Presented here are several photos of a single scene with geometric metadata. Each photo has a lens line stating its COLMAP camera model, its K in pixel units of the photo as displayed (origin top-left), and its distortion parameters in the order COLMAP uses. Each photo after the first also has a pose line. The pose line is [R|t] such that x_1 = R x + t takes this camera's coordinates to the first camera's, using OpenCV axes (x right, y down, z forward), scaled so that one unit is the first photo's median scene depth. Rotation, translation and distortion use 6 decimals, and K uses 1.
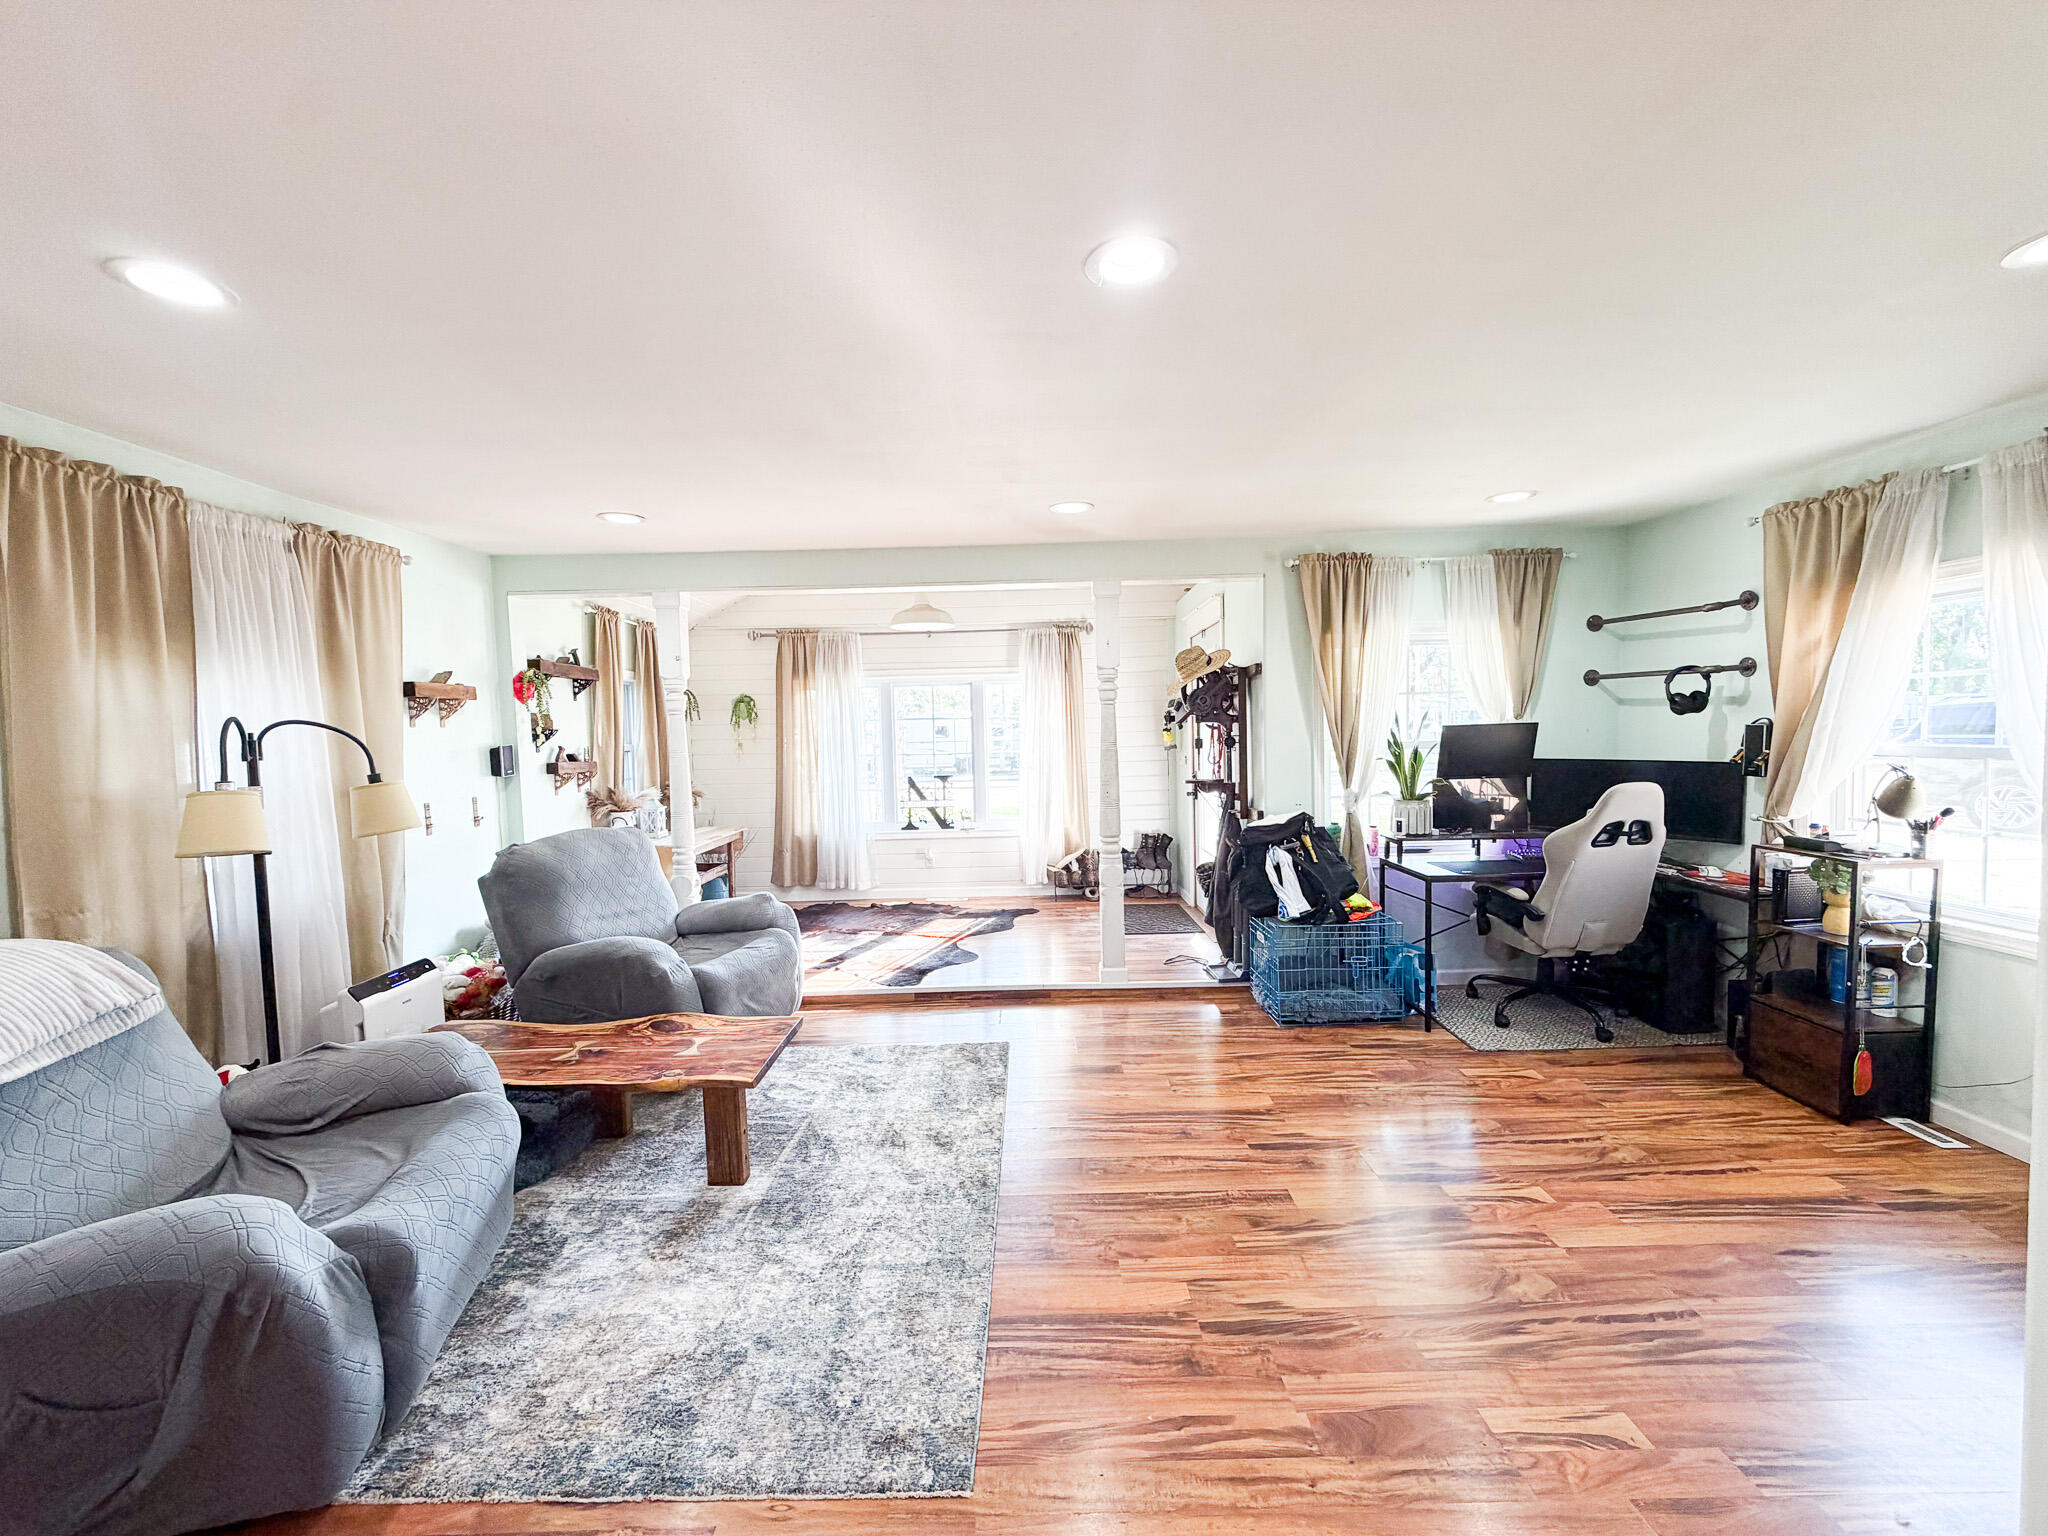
lens RADIAL K [[812.4, 0, 1019.7], [0, 812.4, 772.5], [0, 0, 1]] dist [-0.000749, 0.000465]
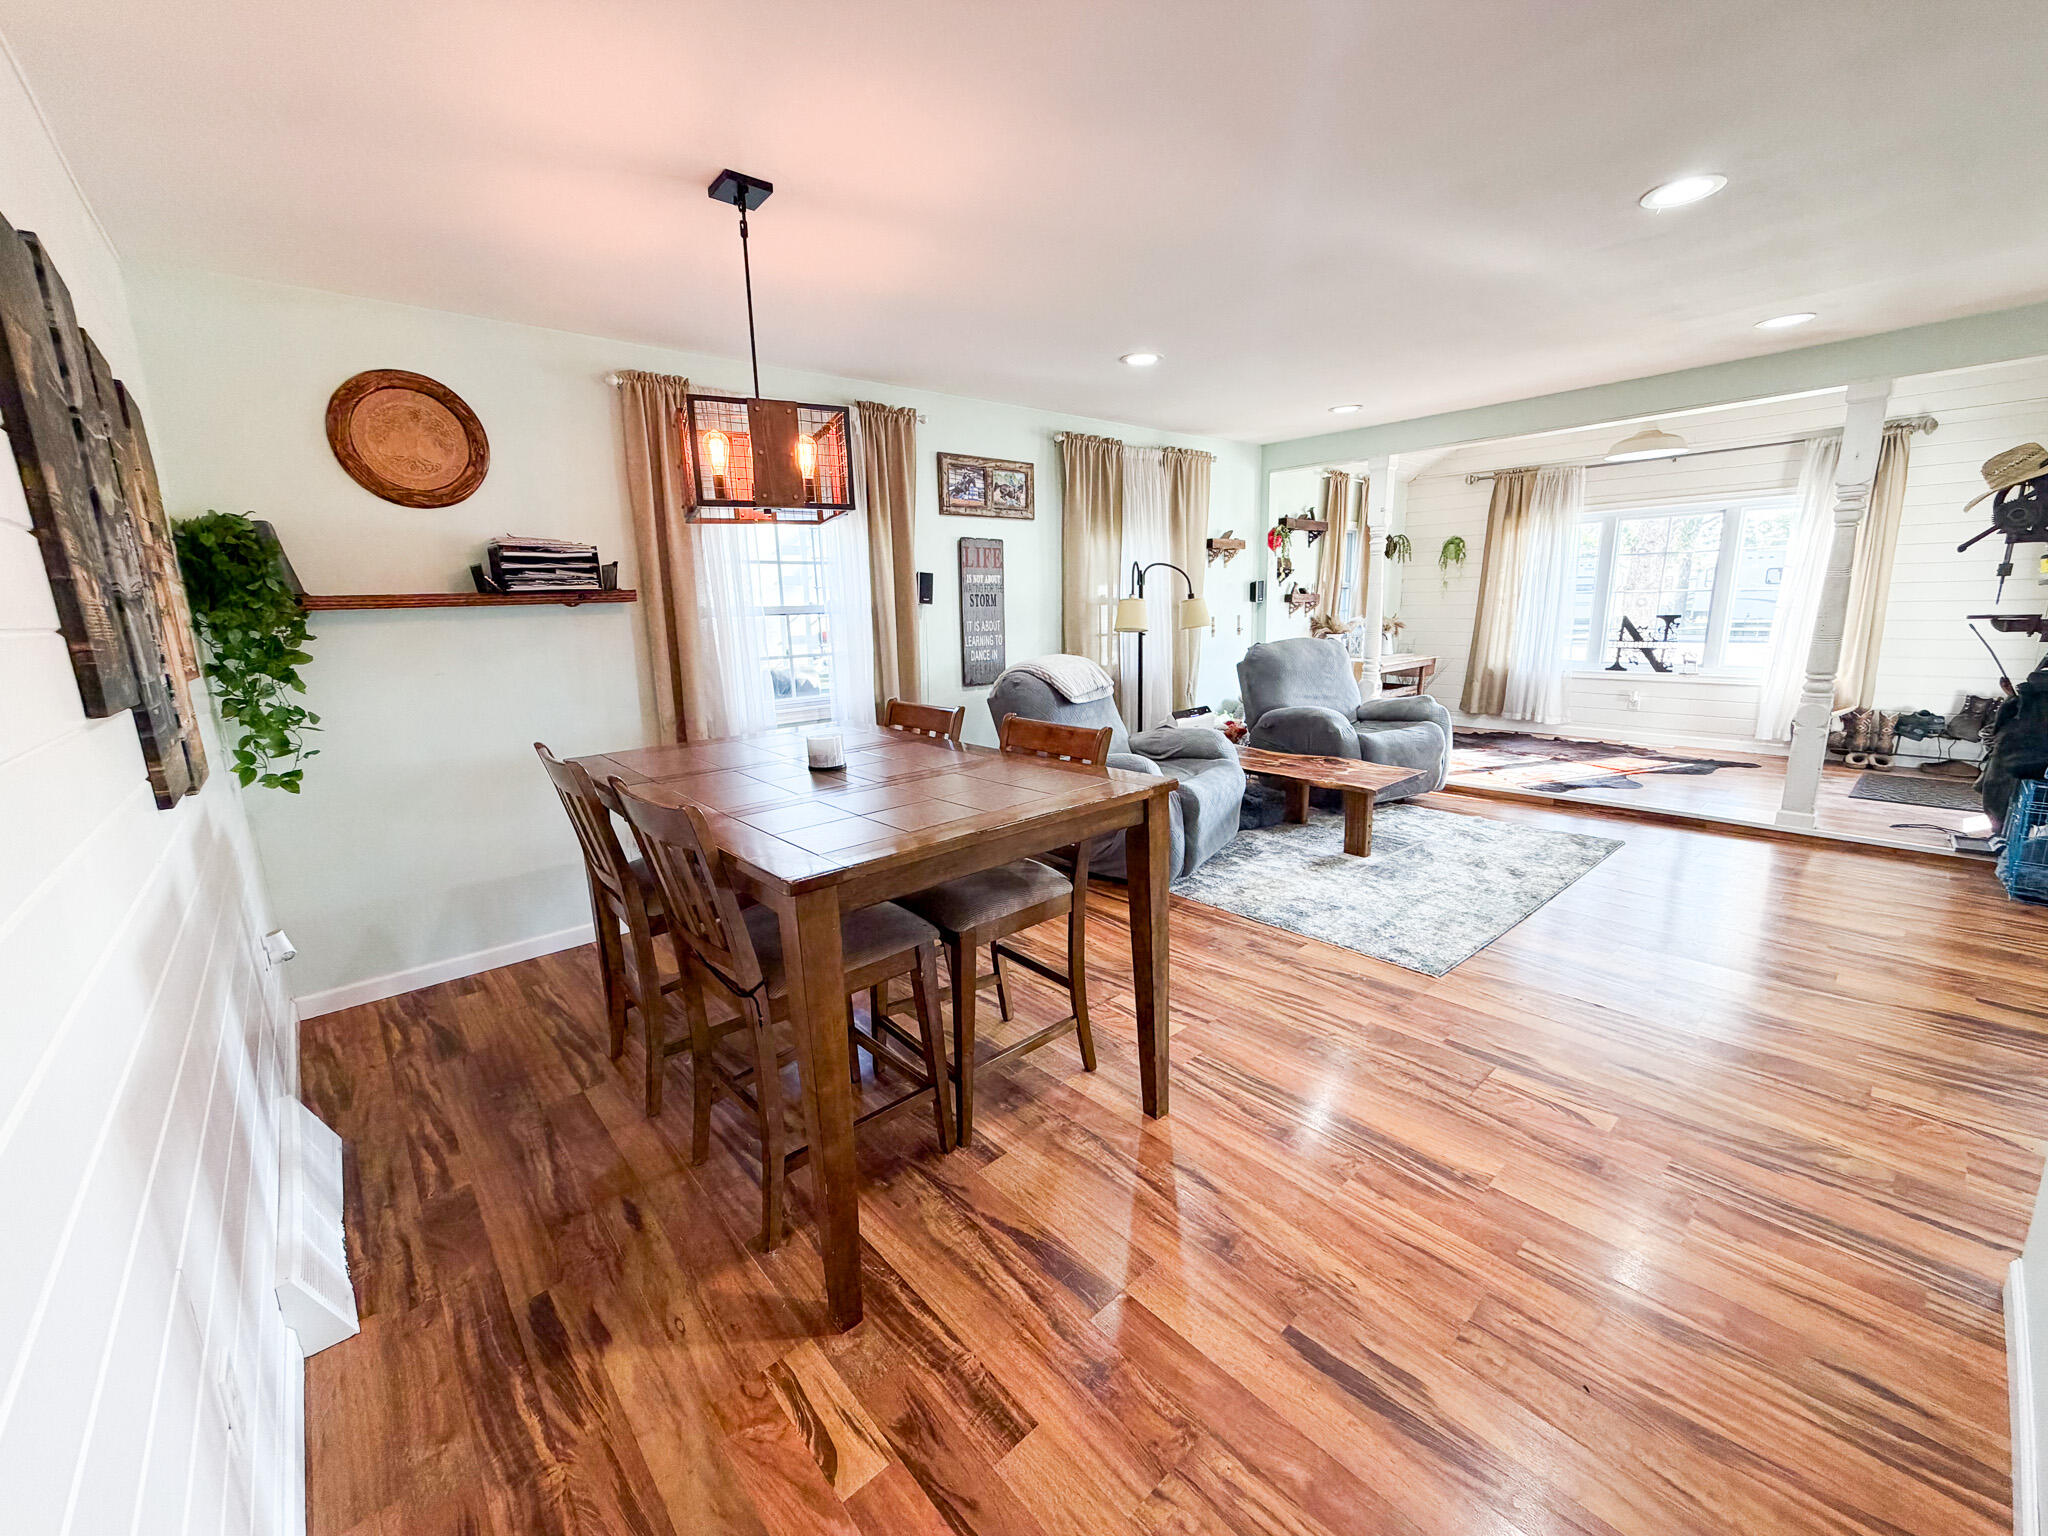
lens RADIAL K [[812.4, 0, 1019.7], [0, 812.4, 772.5], [0, 0, 1]] dist [-0.000749, 0.000465]
pose [[0.656940, 0.162440, -0.736235, 0.248196], [-0.027924, 0.981086, 0.191547, 0.043049], [0.753425, -0.105276, 0.649051, -0.358825]]
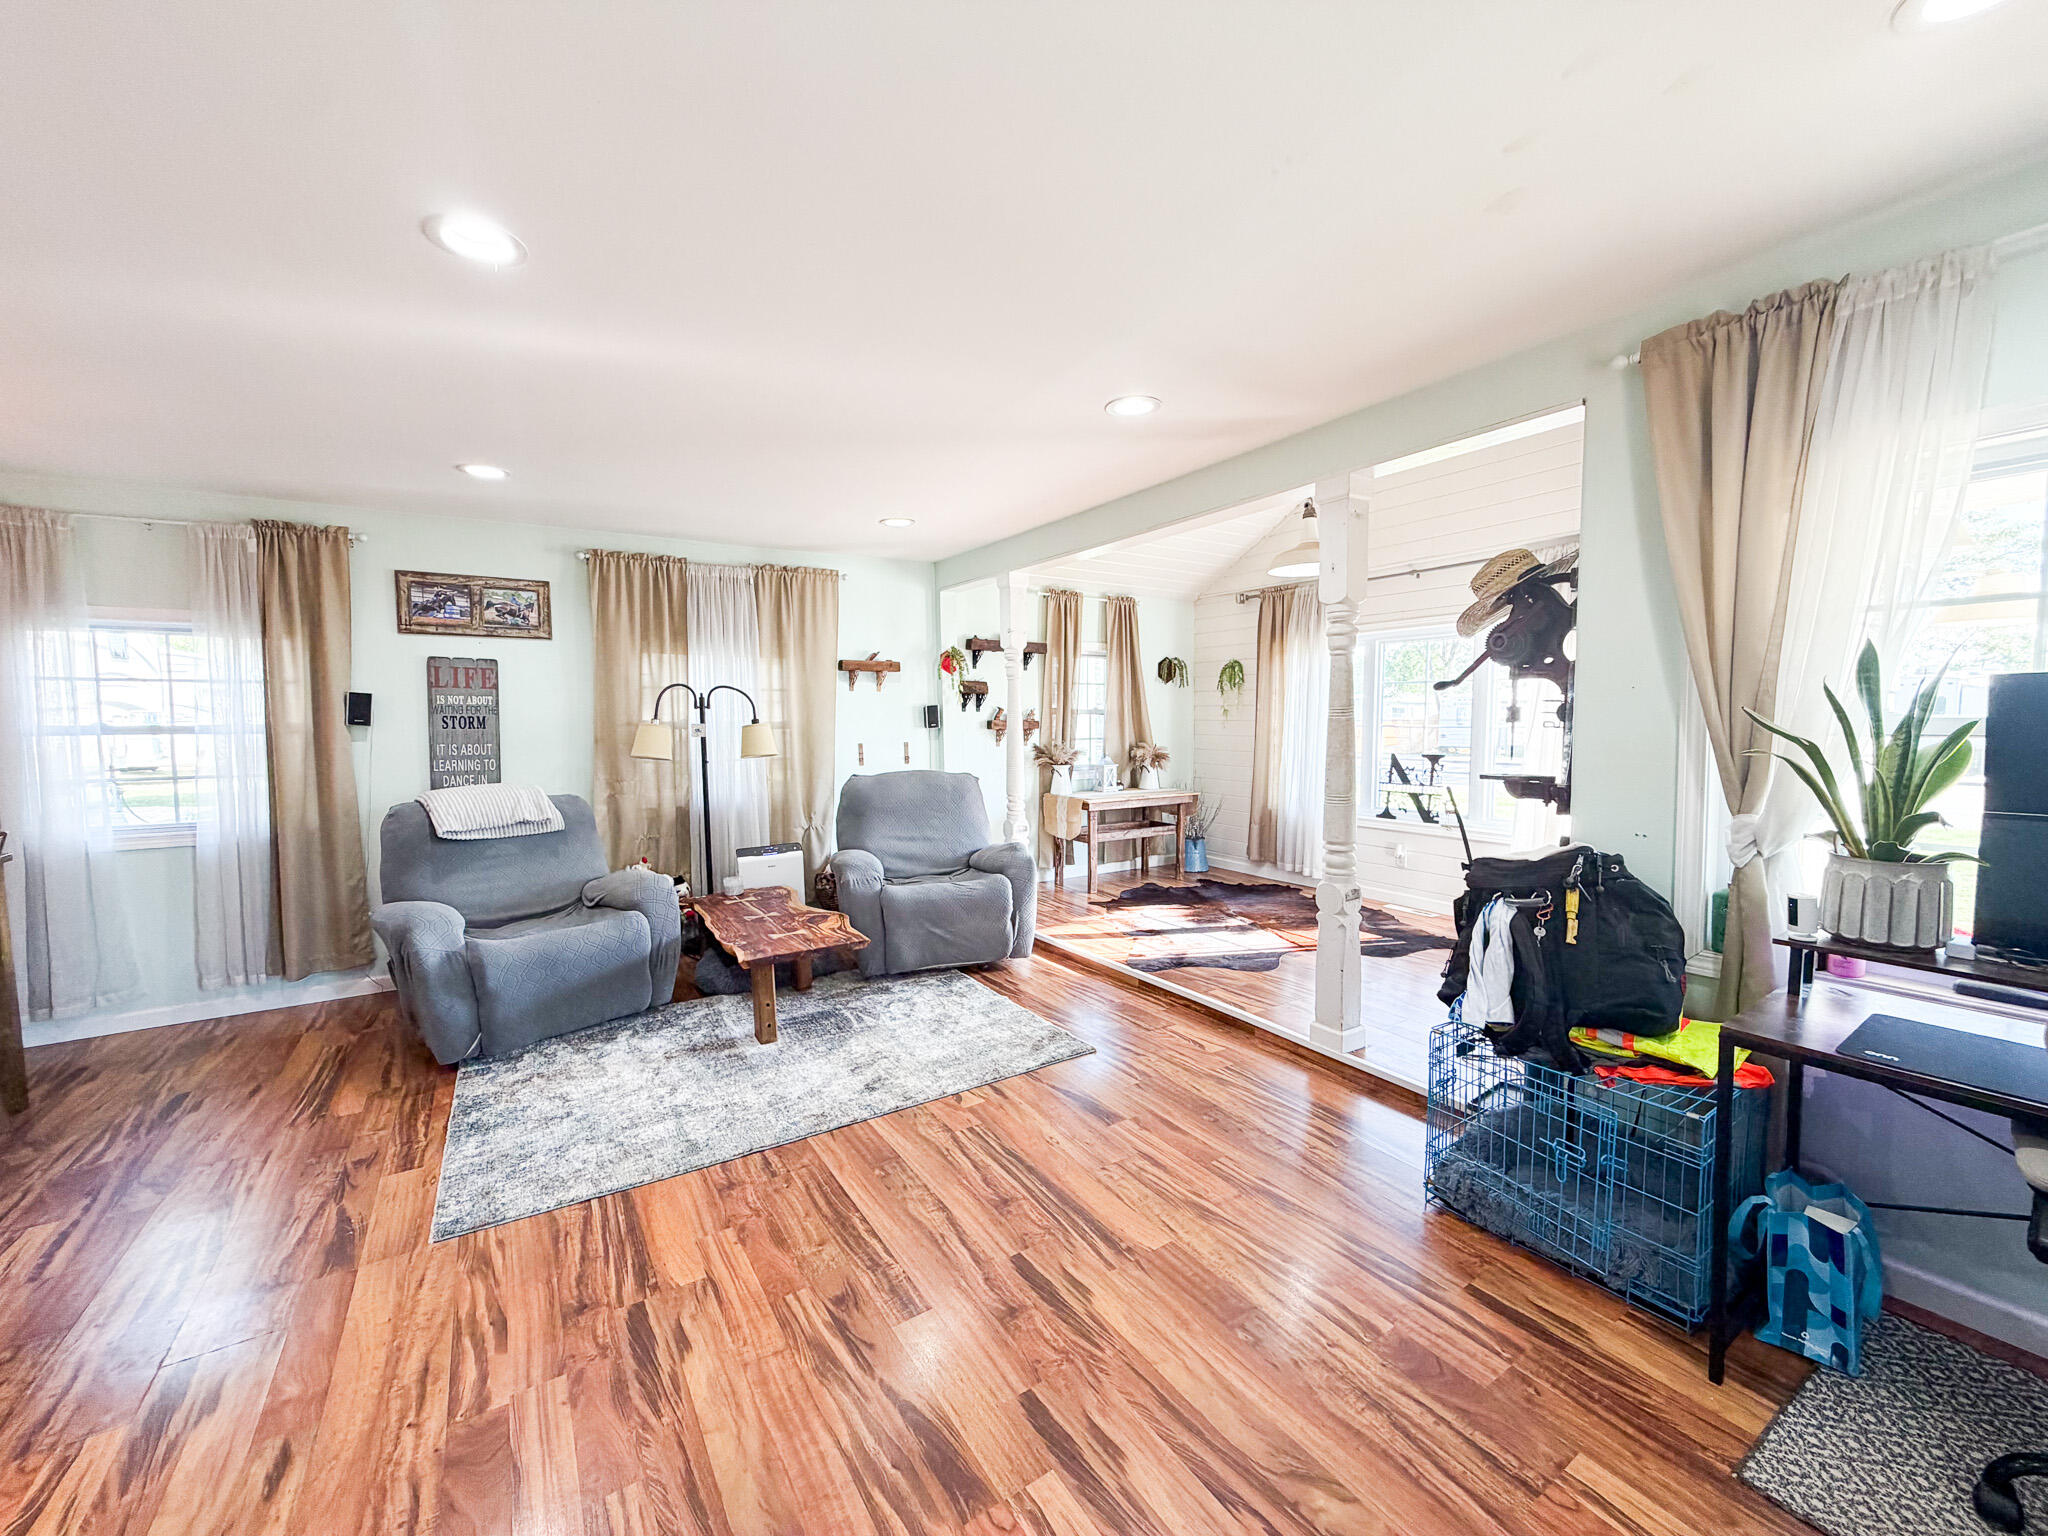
lens RADIAL K [[812.4, 0, 1019.7], [0, 812.4, 772.5], [0, 0, 1]] dist [-0.000749, 0.000465]
pose [[0.538541, 0.079149, -0.838874, 0.644859], [-0.049962, 0.996826, 0.061977, -0.014424], [0.841117, 0.008535, 0.540786, 0.450306]]
